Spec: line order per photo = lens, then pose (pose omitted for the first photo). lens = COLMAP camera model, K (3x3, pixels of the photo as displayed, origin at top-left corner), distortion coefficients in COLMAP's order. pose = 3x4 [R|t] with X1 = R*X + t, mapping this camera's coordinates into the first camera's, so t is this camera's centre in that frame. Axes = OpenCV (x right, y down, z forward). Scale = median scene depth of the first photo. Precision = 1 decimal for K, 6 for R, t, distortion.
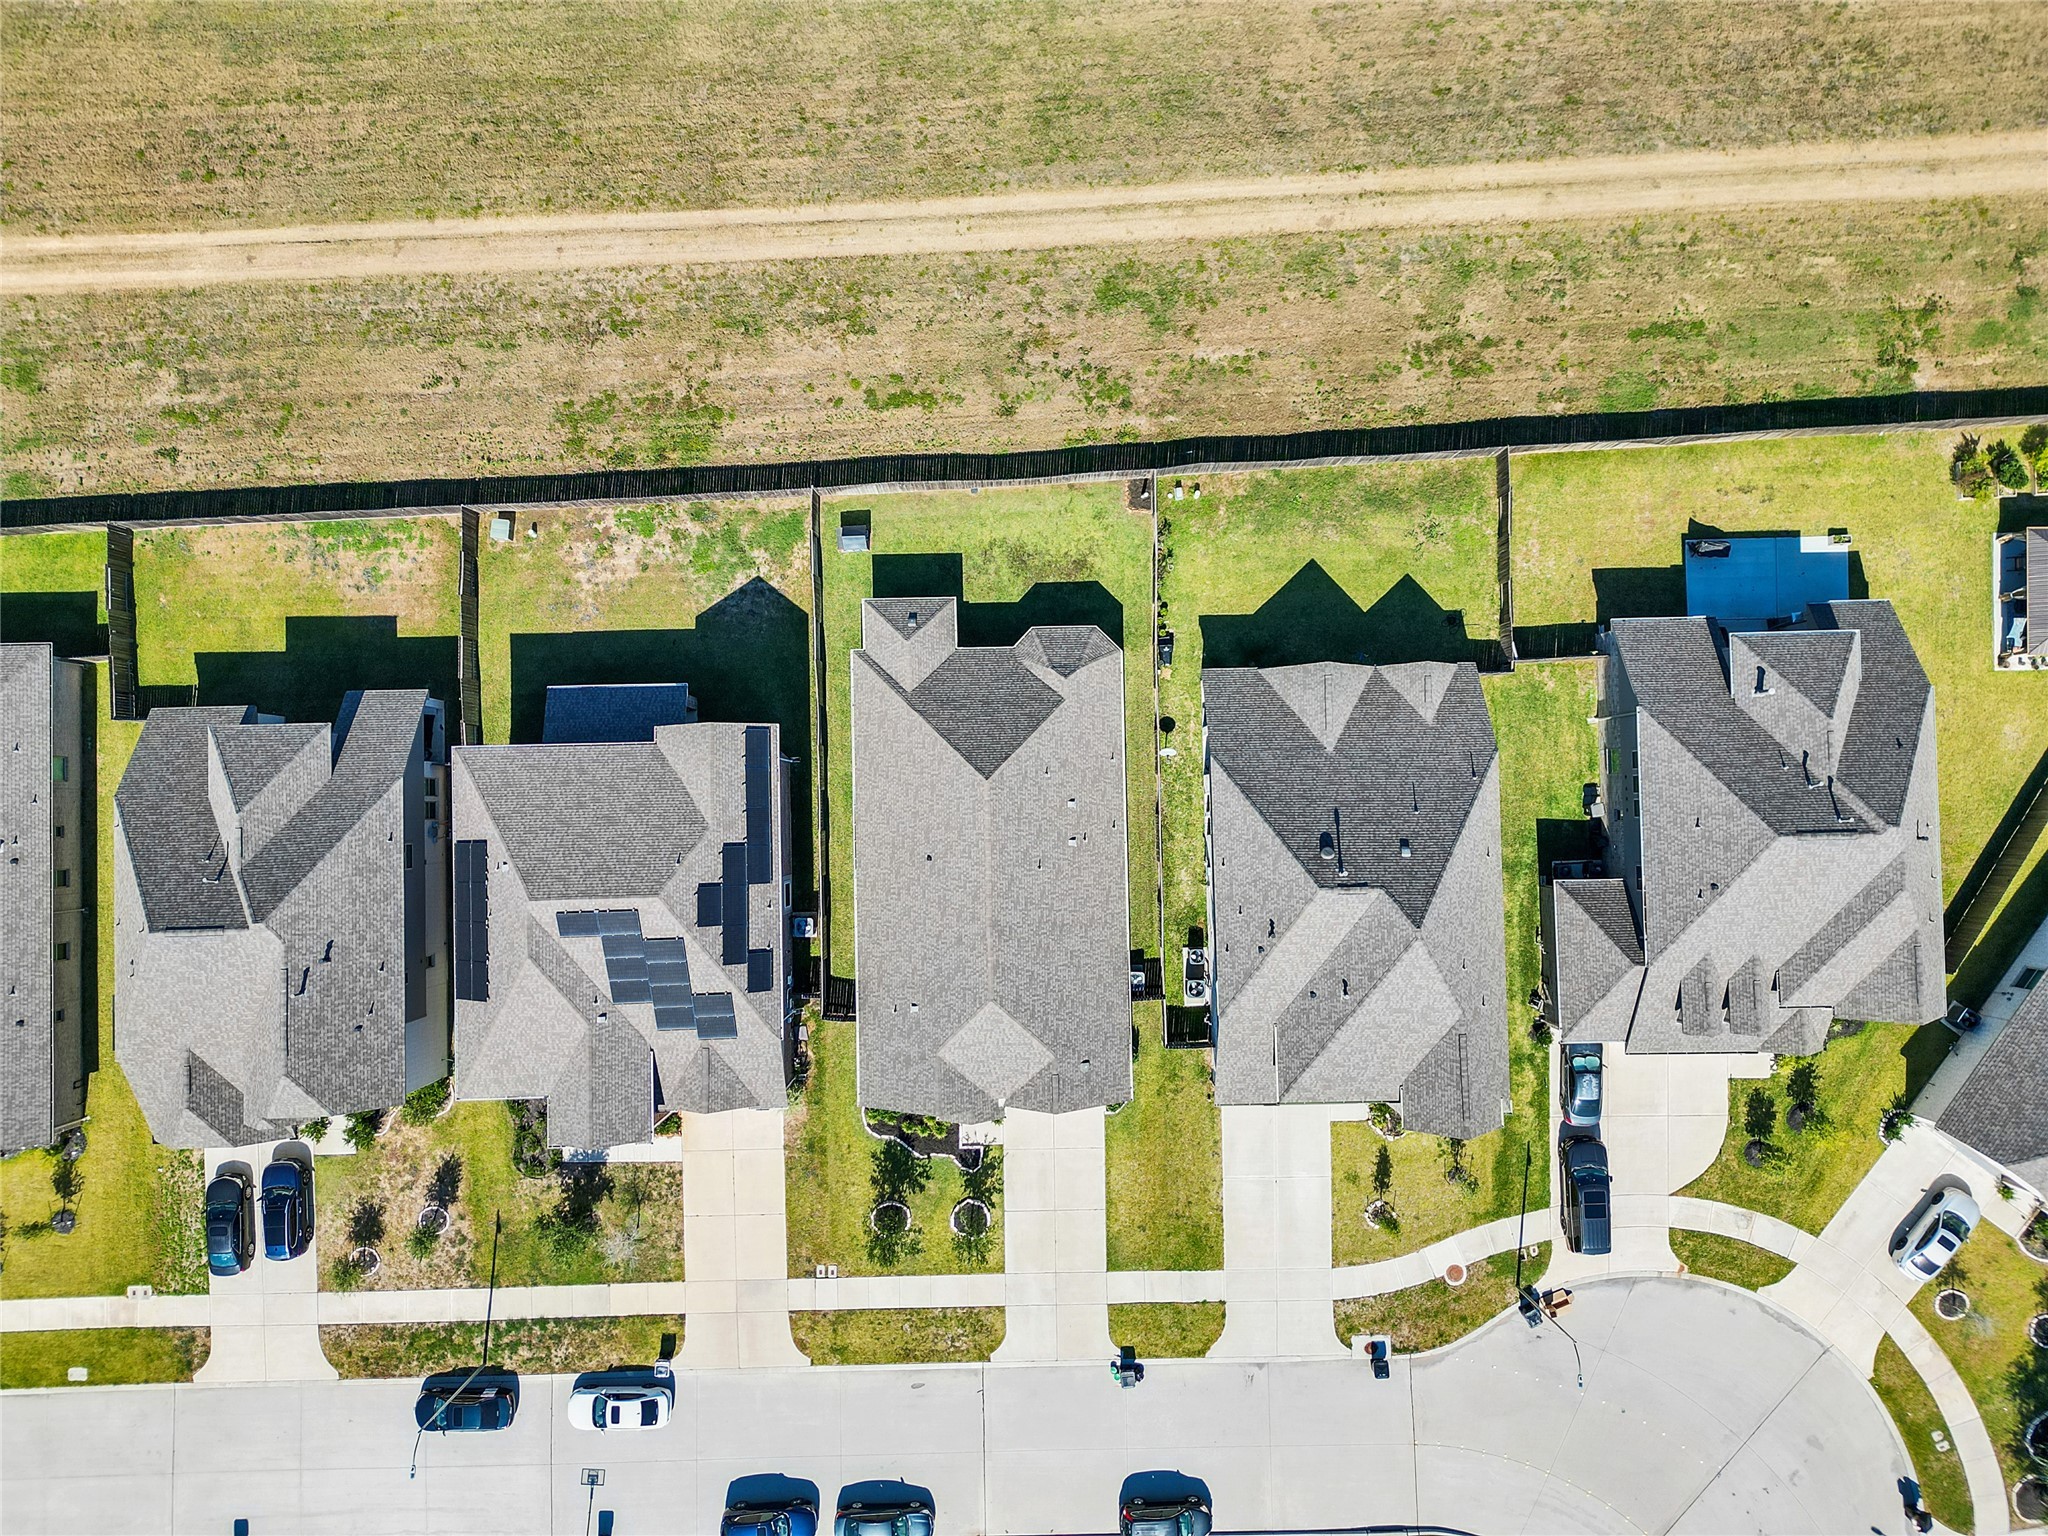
lens RADIAL K [[1418.9, 0, 1011.4], [0, 1418.9, 775.5], [0, 0, 1]] dist [0.045019, -0.008033]
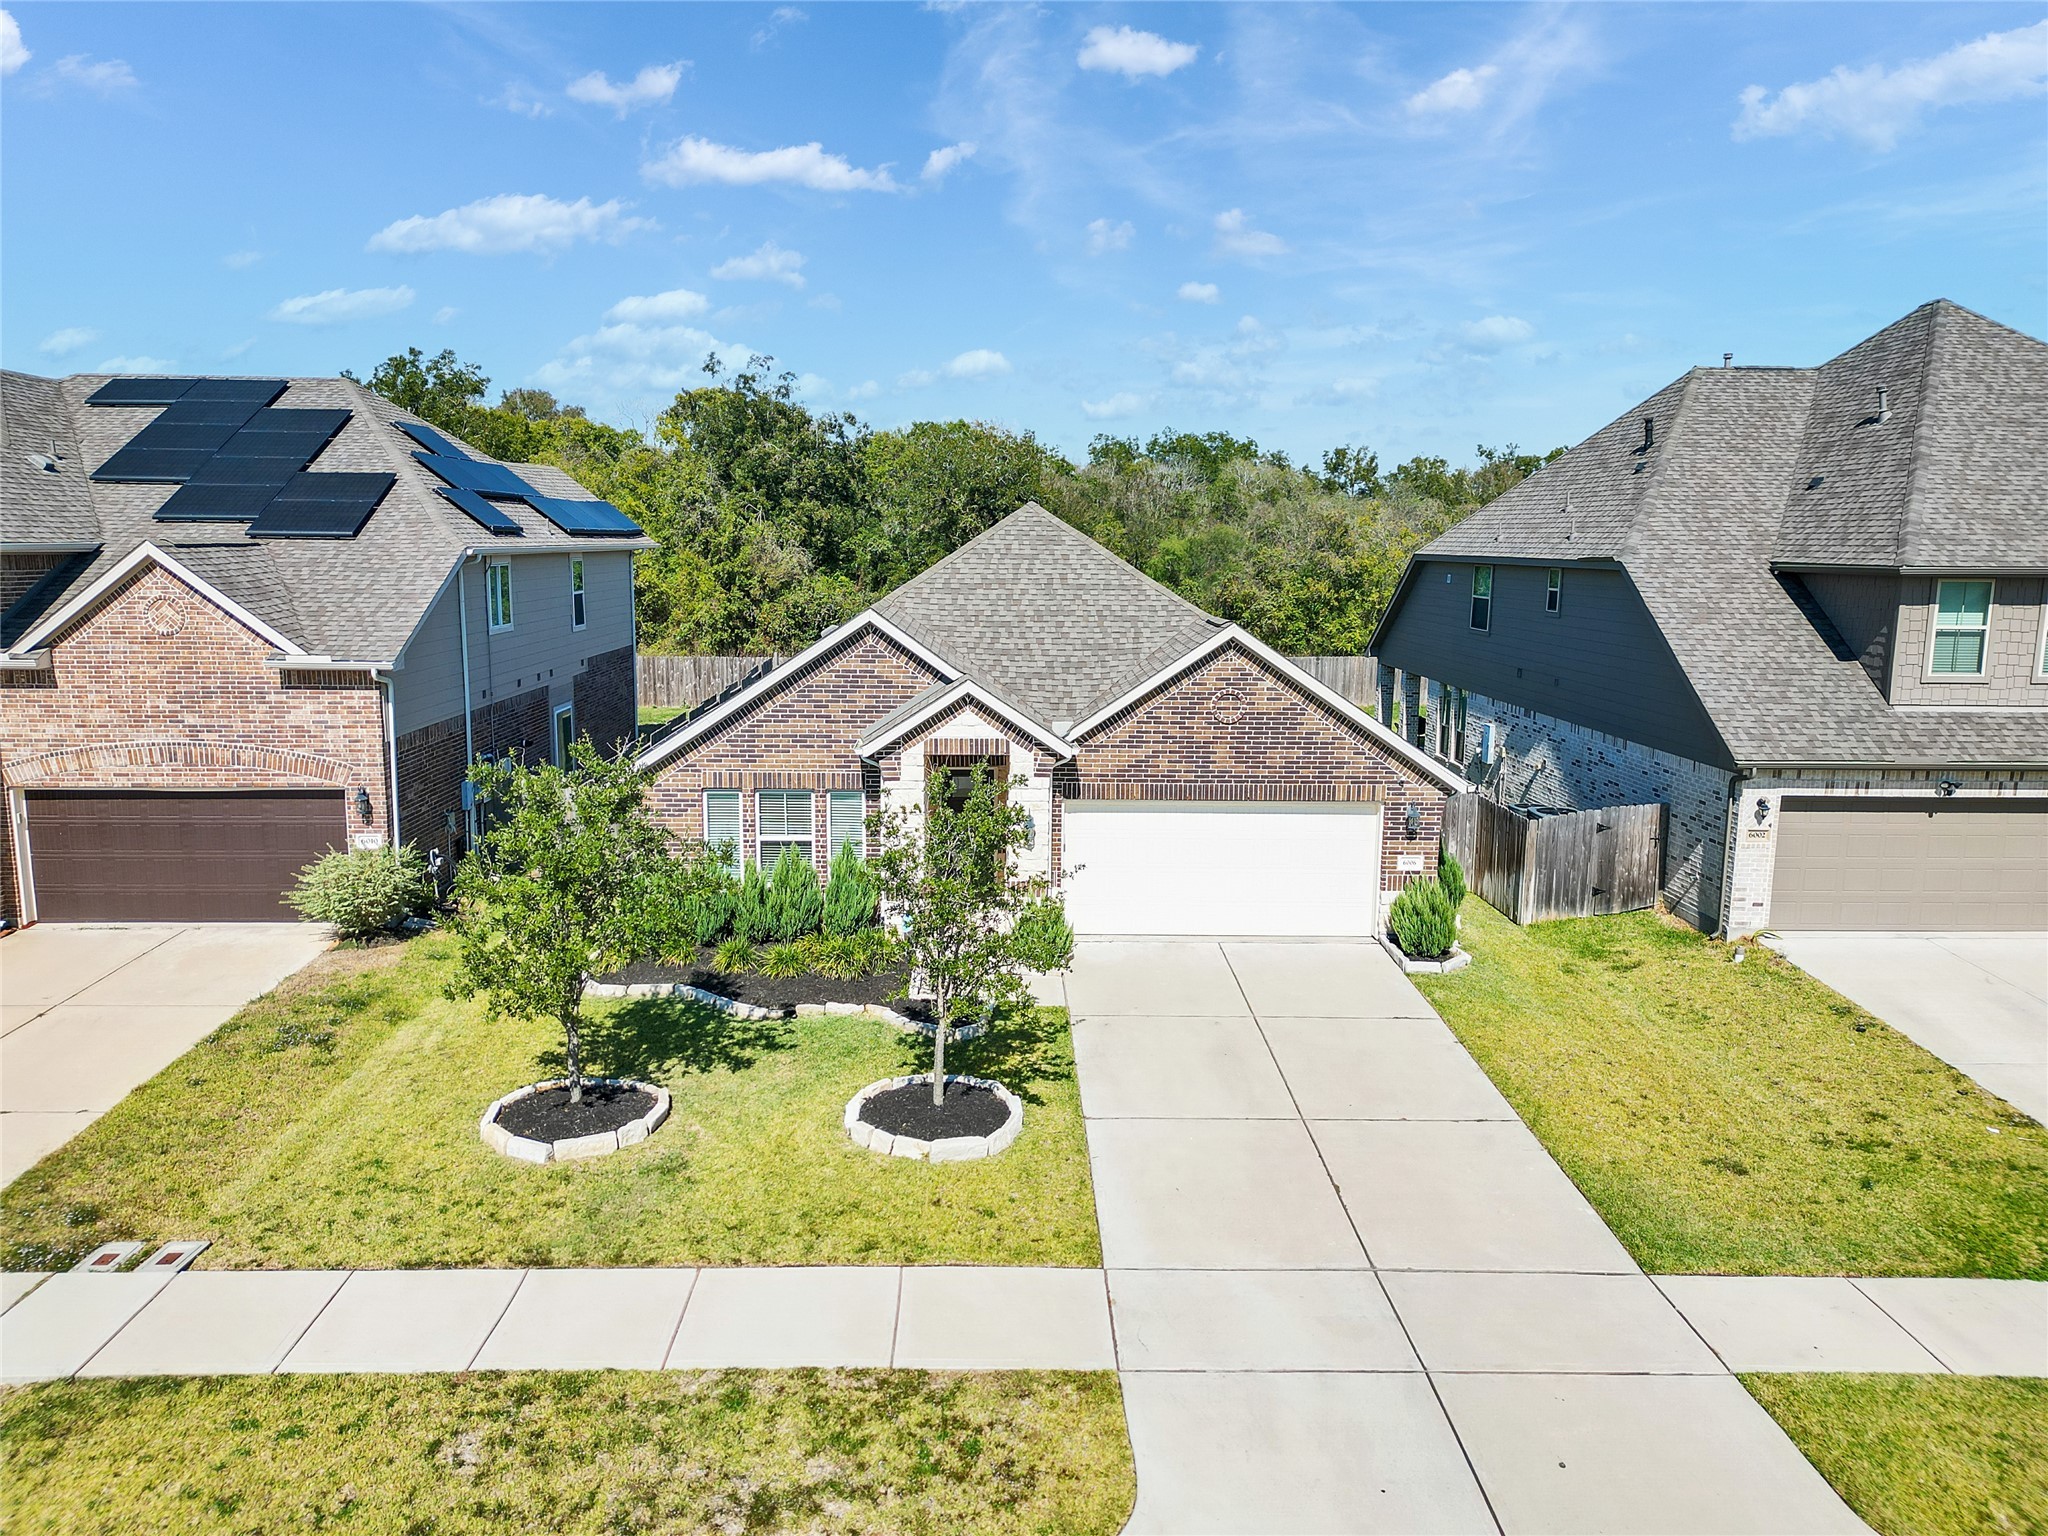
lens RADIAL K [[1431.8, 0, 1006.2], [0, 1431.8, 754.9], [0, 0, 1]] dist [0.057079, -0.059688]
pose [[0.999732, 0.023130, -0.000166, -0.018245], [-0.004996, 0.208930, -0.977918, 0.519338], [-0.022585, 0.977657, 0.208990, 0.895571]]
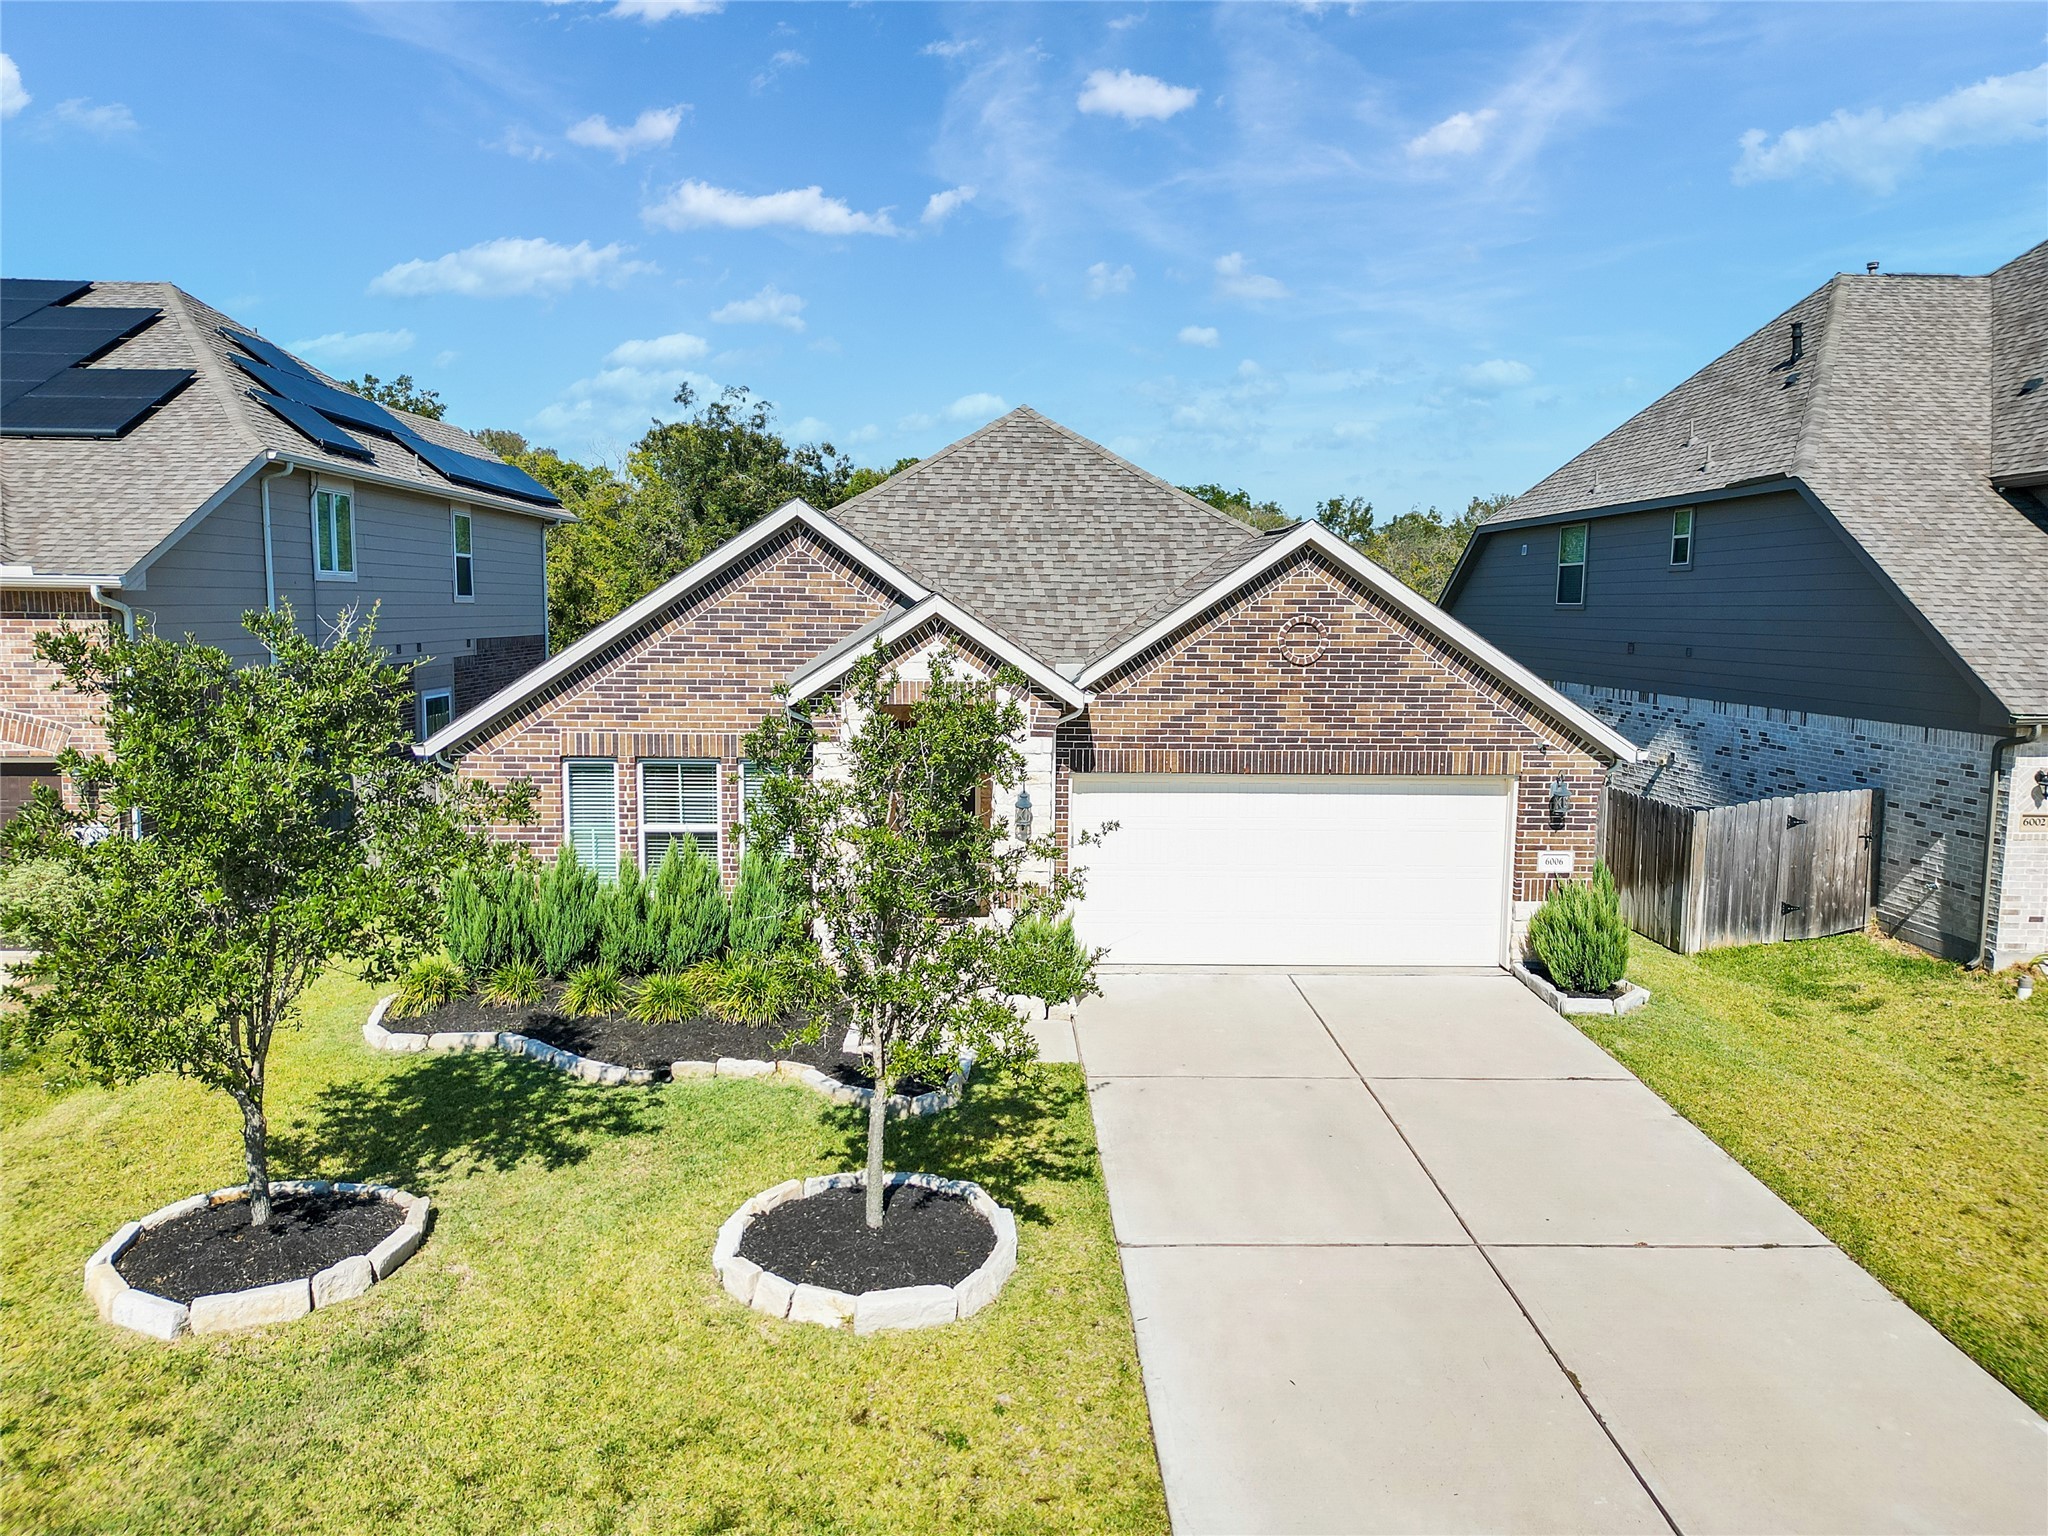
lens RADIAL K [[1431.8, 0, 1009.7], [0, 1431.8, 759.0], [0, 0, 1]] dist [0.057079, -0.059688]
pose [[0.999705, 0.022317, 0.009557, -0.017347], [0.005714, 0.166319, -0.986055, 0.435622], [-0.023595, 0.985819, 0.166142, 0.931068]]
